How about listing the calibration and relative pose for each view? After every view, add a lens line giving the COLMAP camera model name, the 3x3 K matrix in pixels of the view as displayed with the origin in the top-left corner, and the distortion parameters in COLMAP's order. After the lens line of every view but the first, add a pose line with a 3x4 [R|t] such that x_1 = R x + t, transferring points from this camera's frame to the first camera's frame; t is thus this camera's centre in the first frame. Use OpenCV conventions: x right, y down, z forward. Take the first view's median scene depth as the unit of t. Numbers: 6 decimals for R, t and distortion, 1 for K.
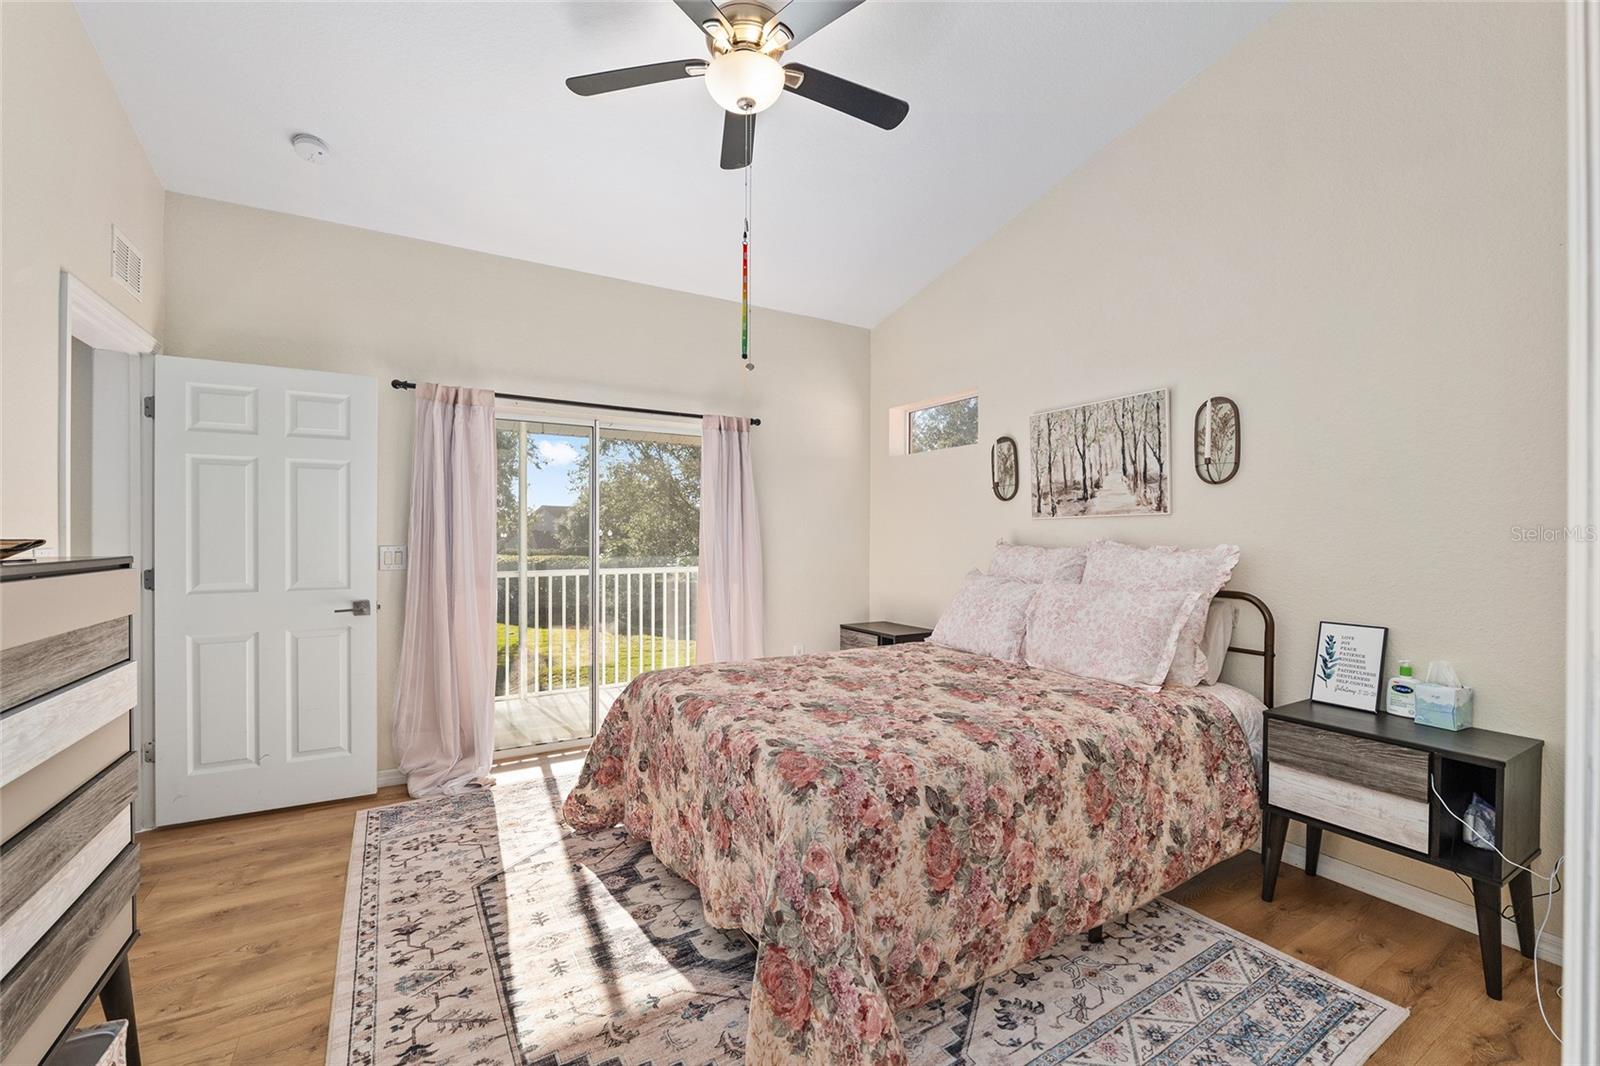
lens RADIAL K [[662.4, 0, 790.4], [0, 662.4, 531.5], [0, 0, 1]] dist [-0.010037, 0.000269]
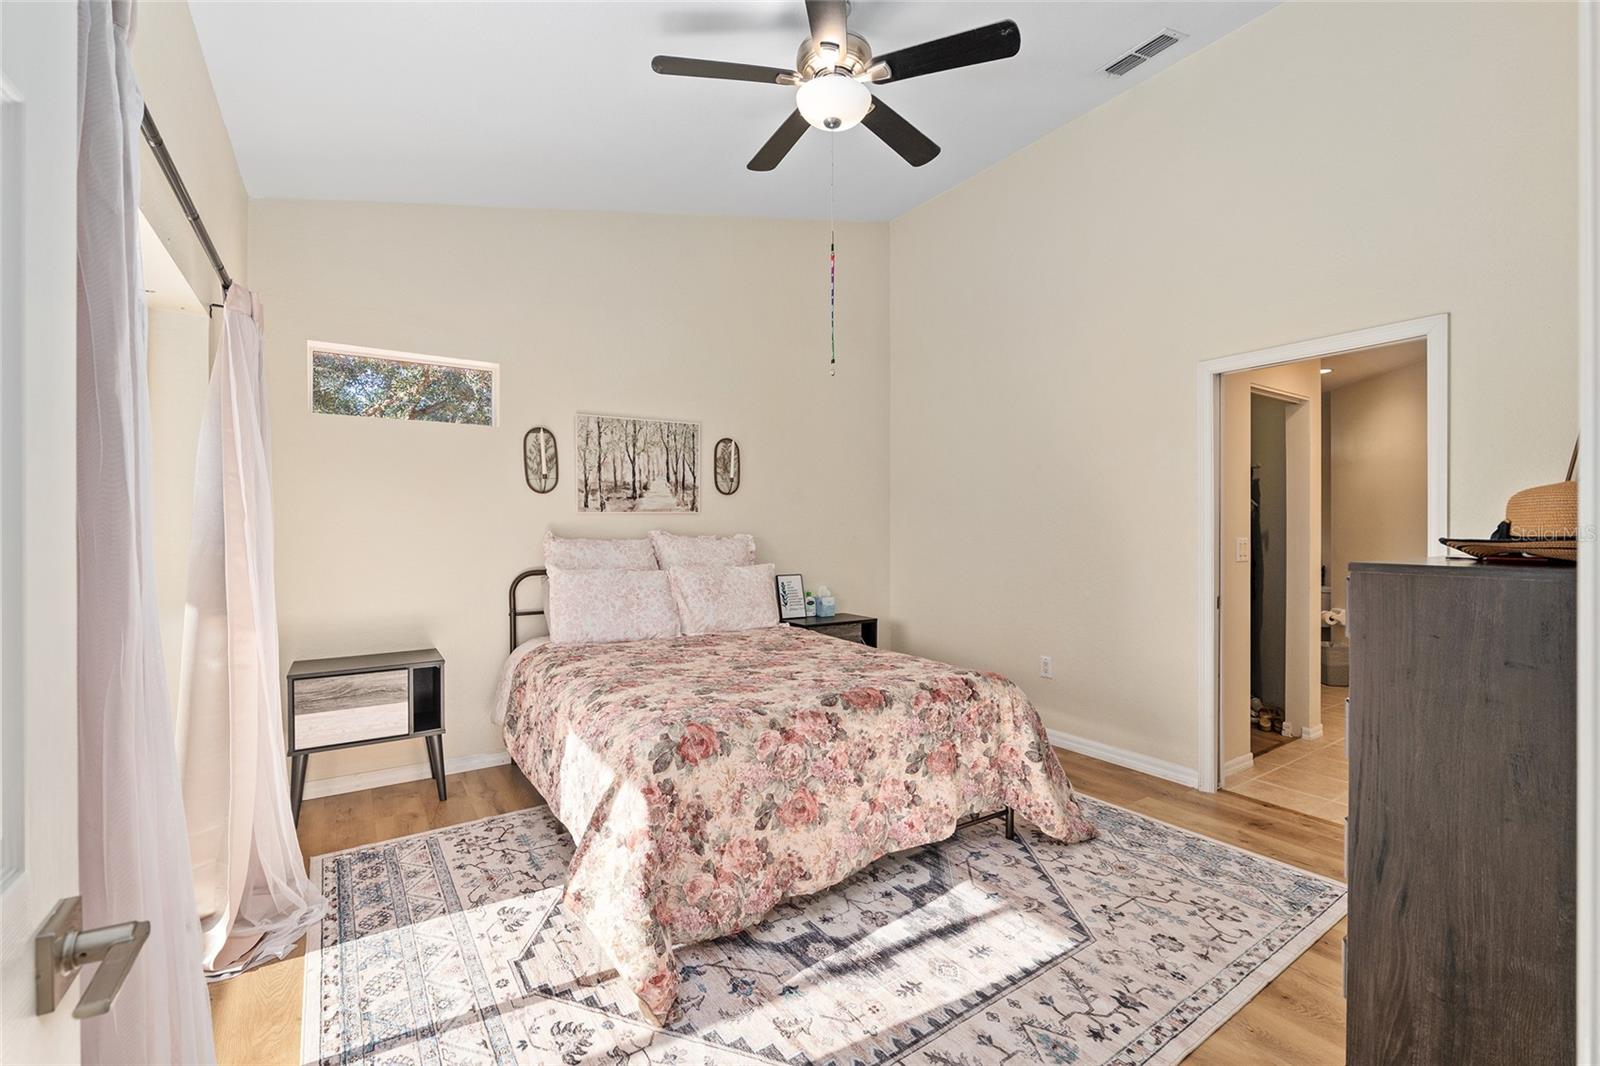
lens RADIAL K [[683.5, 0, 798.5], [0, 683.5, 535.2], [0, 0, 1]] dist [-0.003111, -0.000936]
pose [[-0.058474, -0.016017, 0.998160, -0.966162], [-0.004653, 0.999865, 0.015771, -0.003501], [-0.998278, -0.003722, -0.058540, 0.936765]]
